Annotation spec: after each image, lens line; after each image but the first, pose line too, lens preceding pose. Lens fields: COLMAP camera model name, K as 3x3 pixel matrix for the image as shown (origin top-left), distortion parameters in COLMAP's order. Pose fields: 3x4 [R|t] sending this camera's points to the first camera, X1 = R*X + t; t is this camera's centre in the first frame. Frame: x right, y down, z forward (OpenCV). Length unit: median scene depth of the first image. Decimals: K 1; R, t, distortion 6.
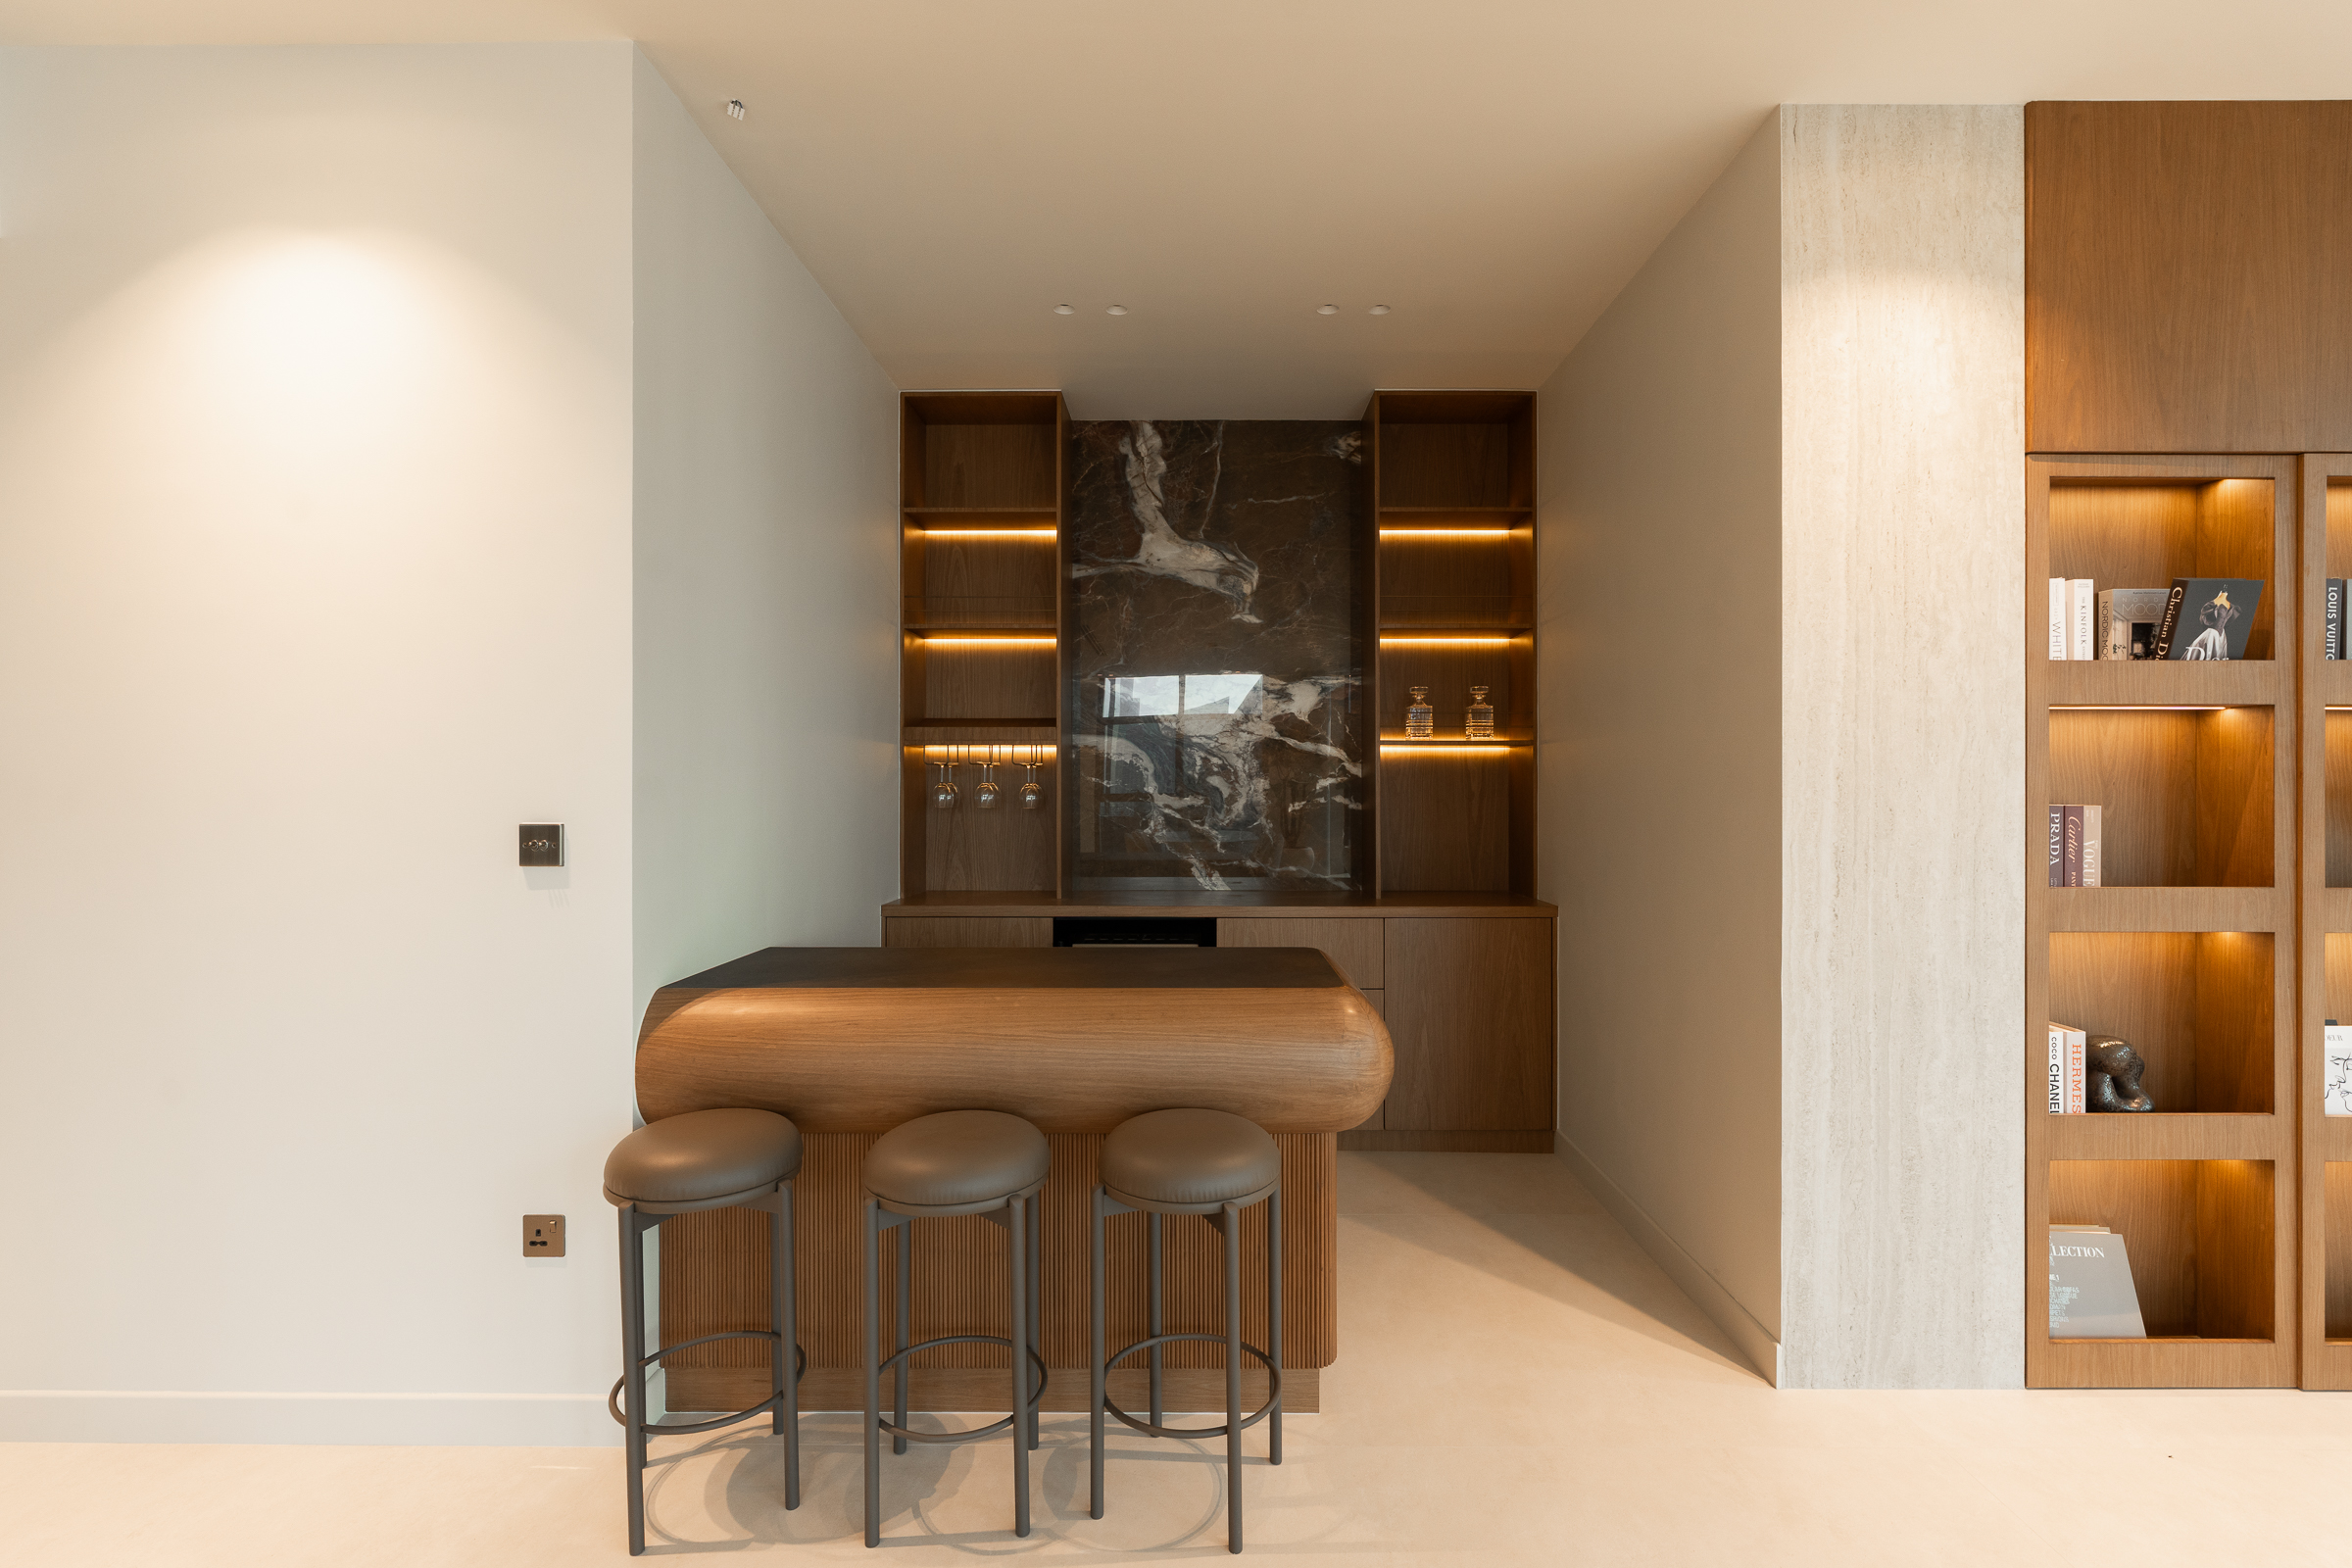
lens RADIAL K [[1065.5, 0, 1189.9], [0, 1065.5, 785.8], [0, 0, 1]] dist [-0.004572, 0.000324]
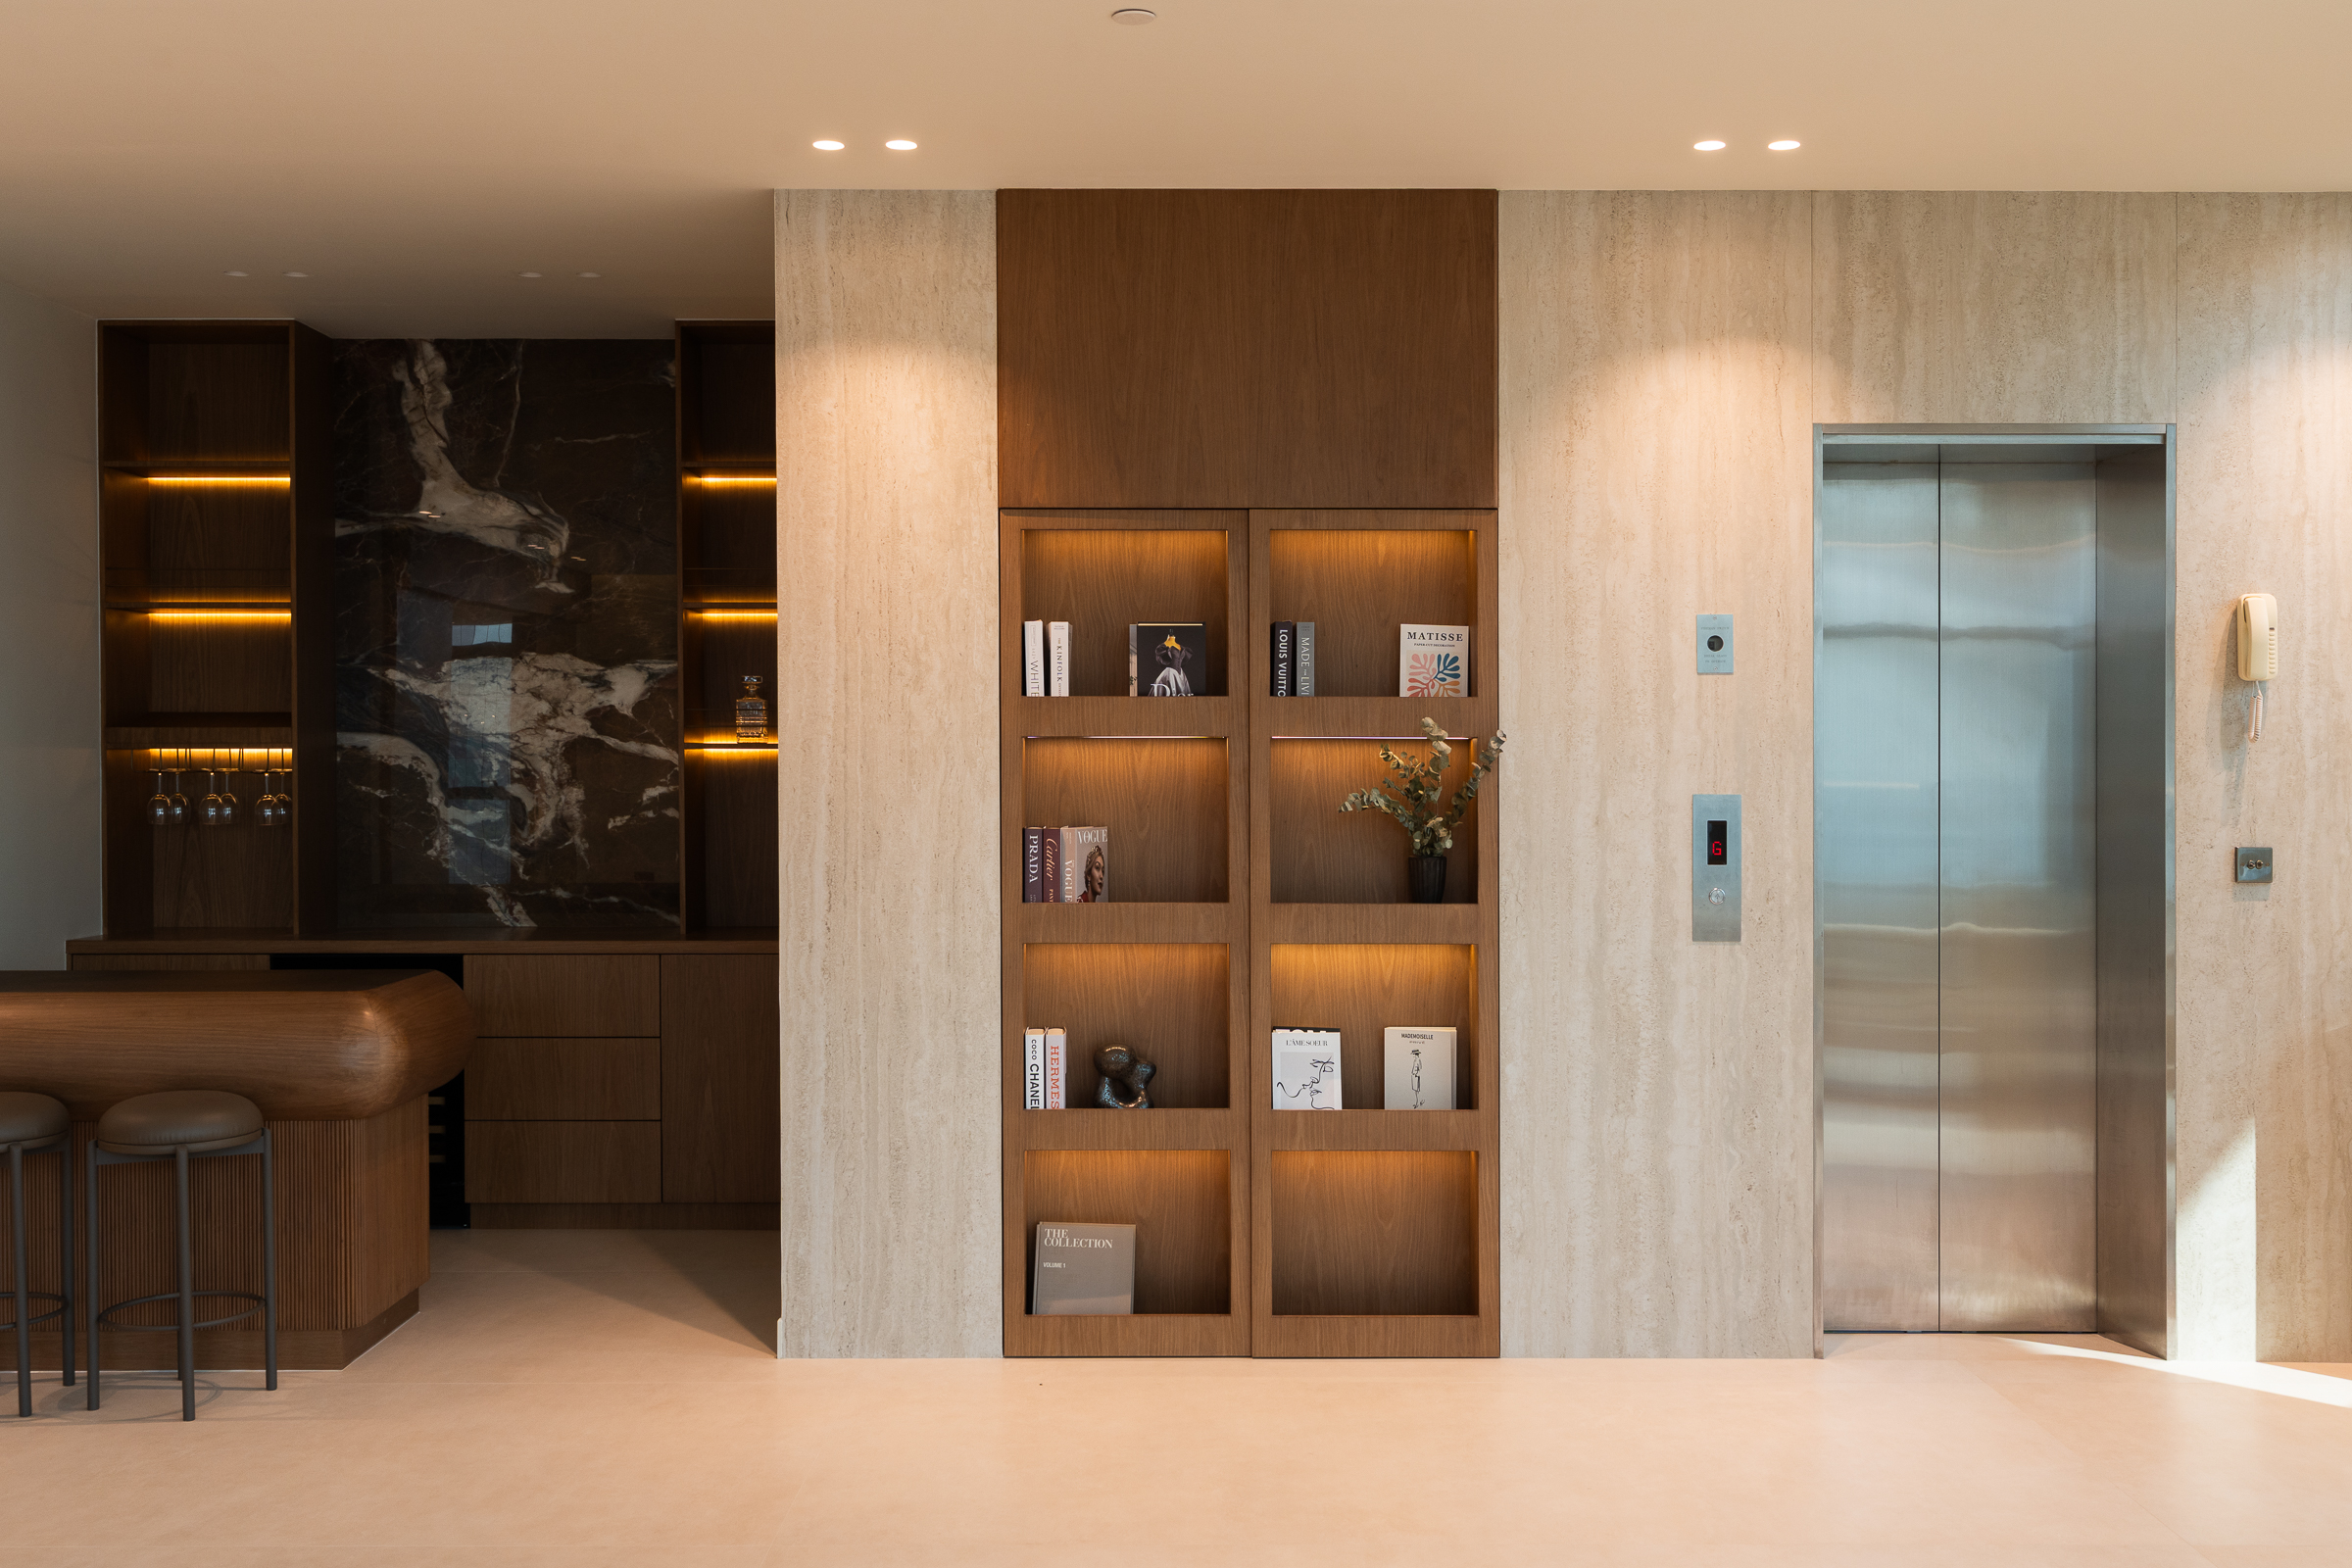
lens RADIAL K [[2274.6, 0, 1169.4], [0, 2274.6, 785.3], [0, 0, 1]] dist [0.004565, 0.000000]
pose [[0.999891, -0.000607, 0.014780, 0.921328], [0.000422, 0.999921, 0.012523, -0.055329], [-0.014786, -0.012515, 0.999812, -1.350659]]
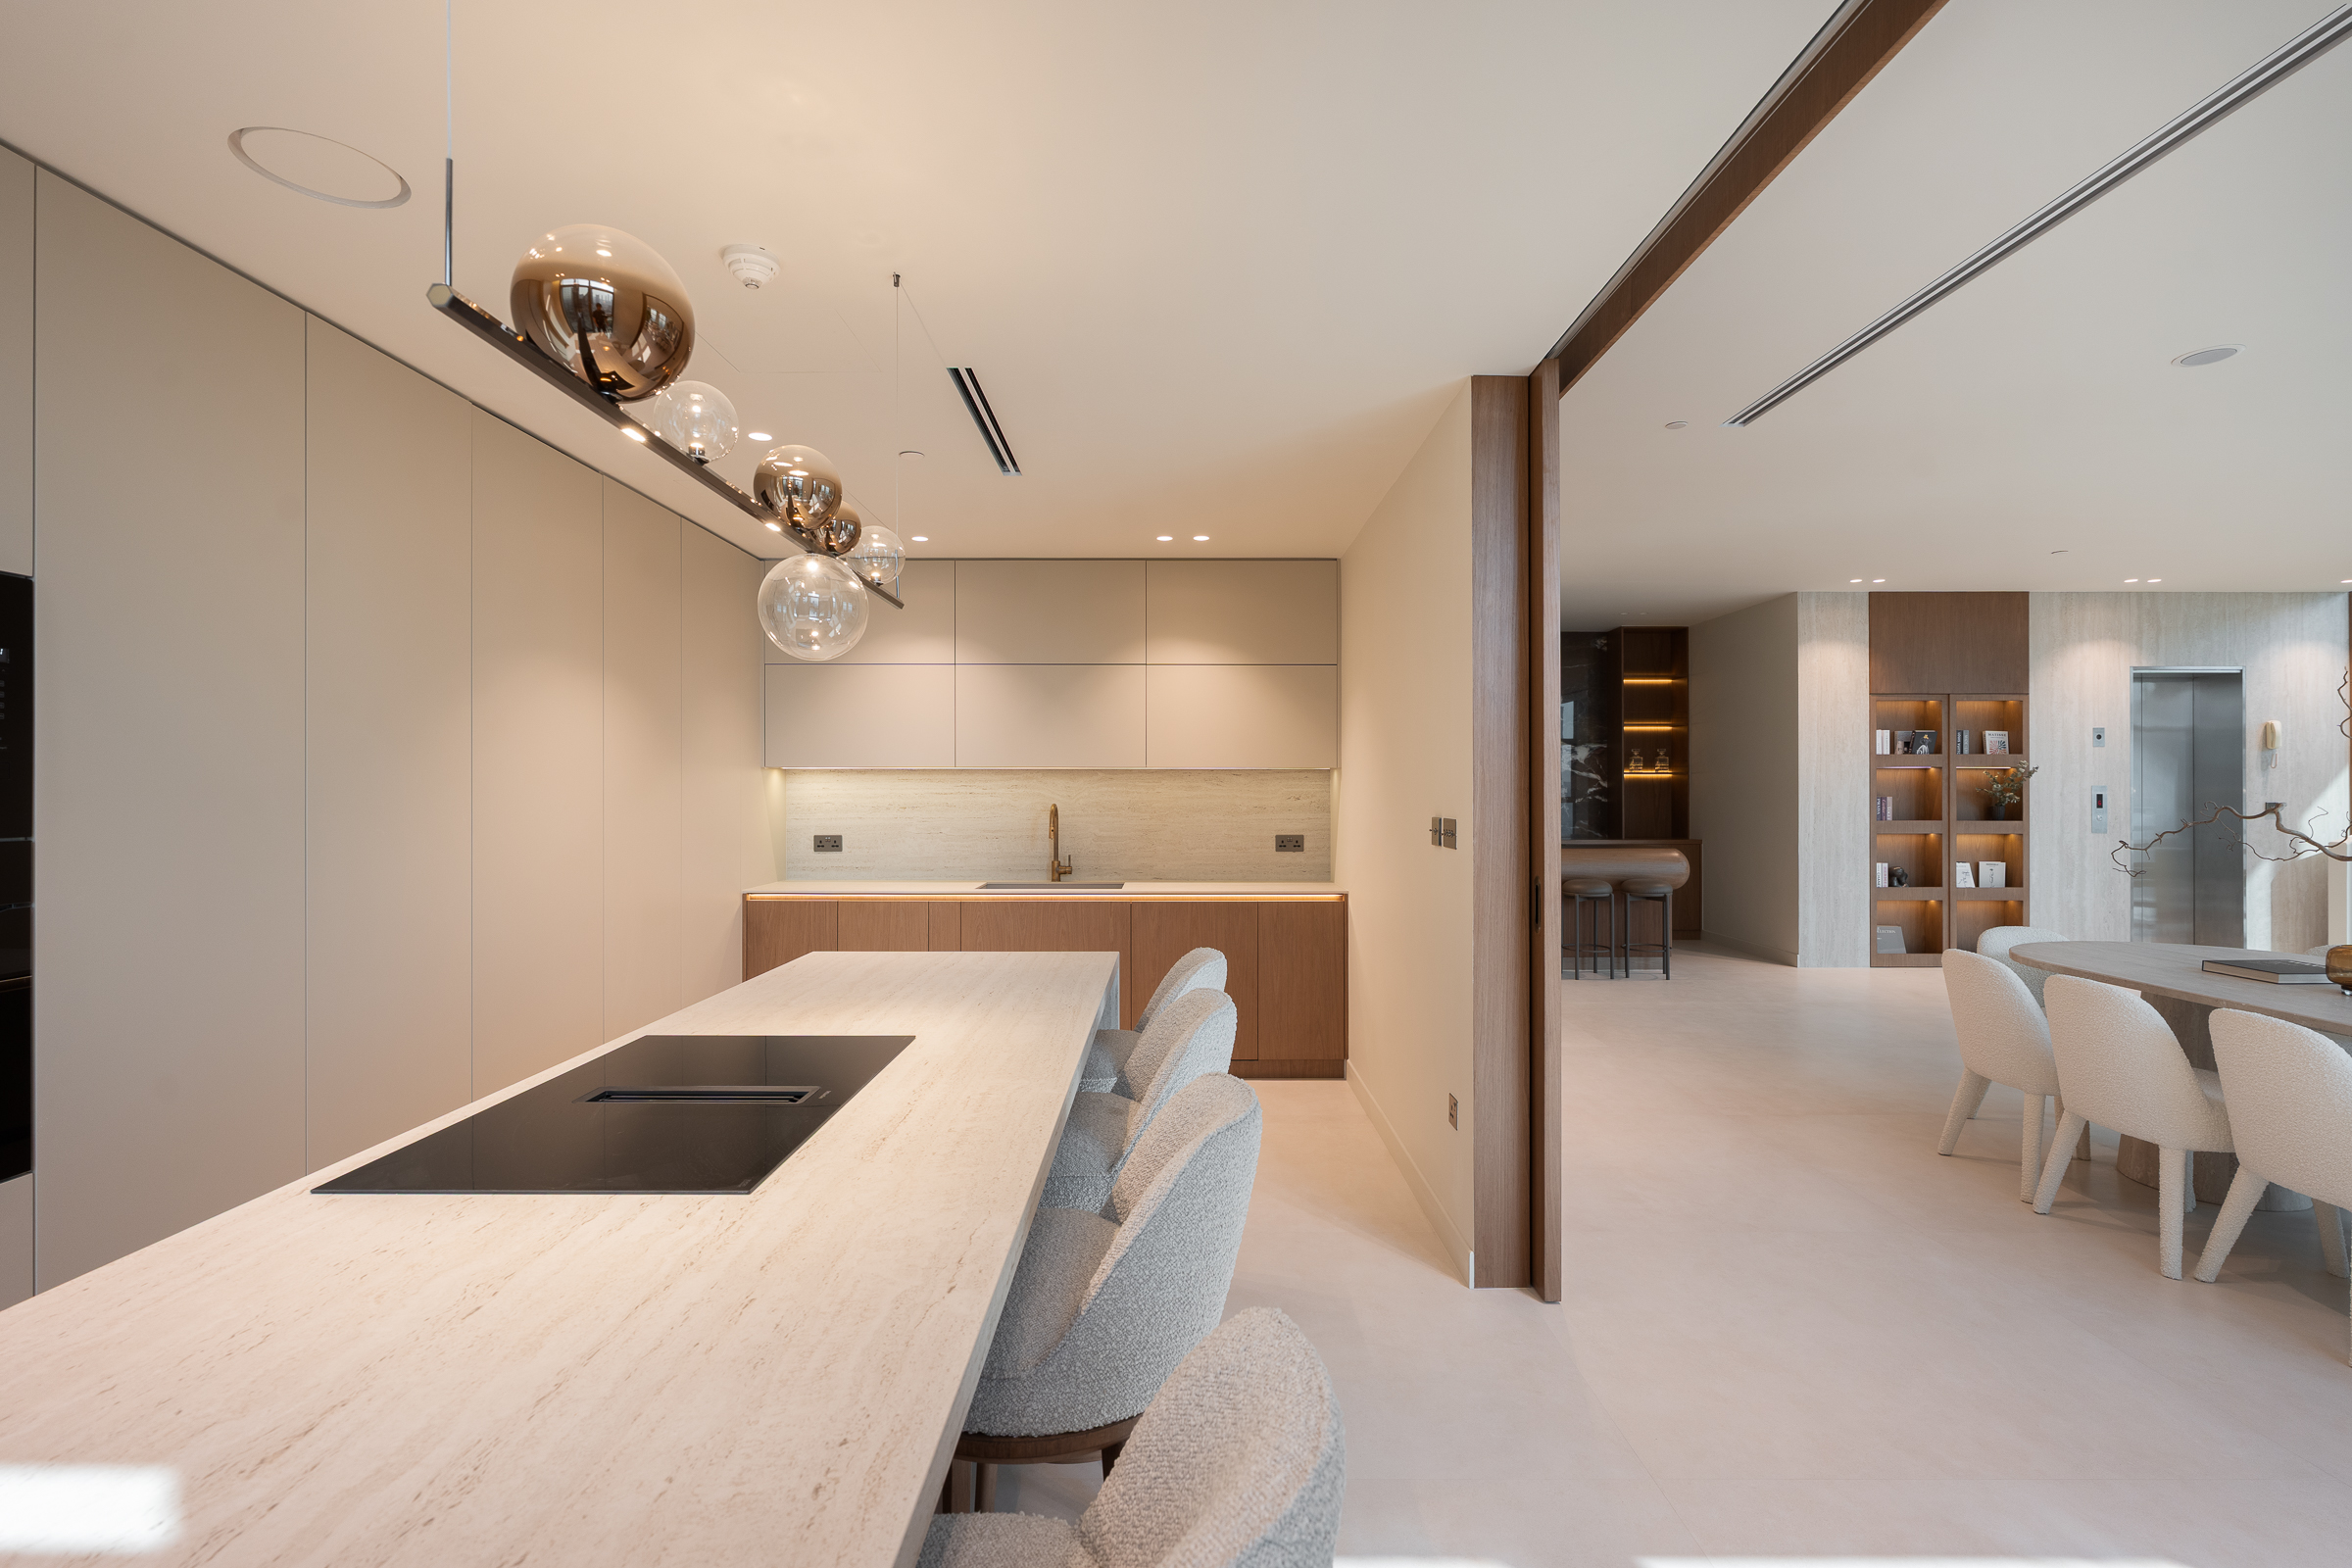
lens RADIAL K [[1065.5, 0, 1180.5], [0, 1065.5, 790.4], [0, 0, 1]] dist [-0.004572, 0.000324]
pose [[0.999951, -0.001938, 0.009715, -1.454981], [0.001948, 0.999998, -0.001011, -0.002466], [-0.009713, 0.001030, 0.999952, -2.386049]]
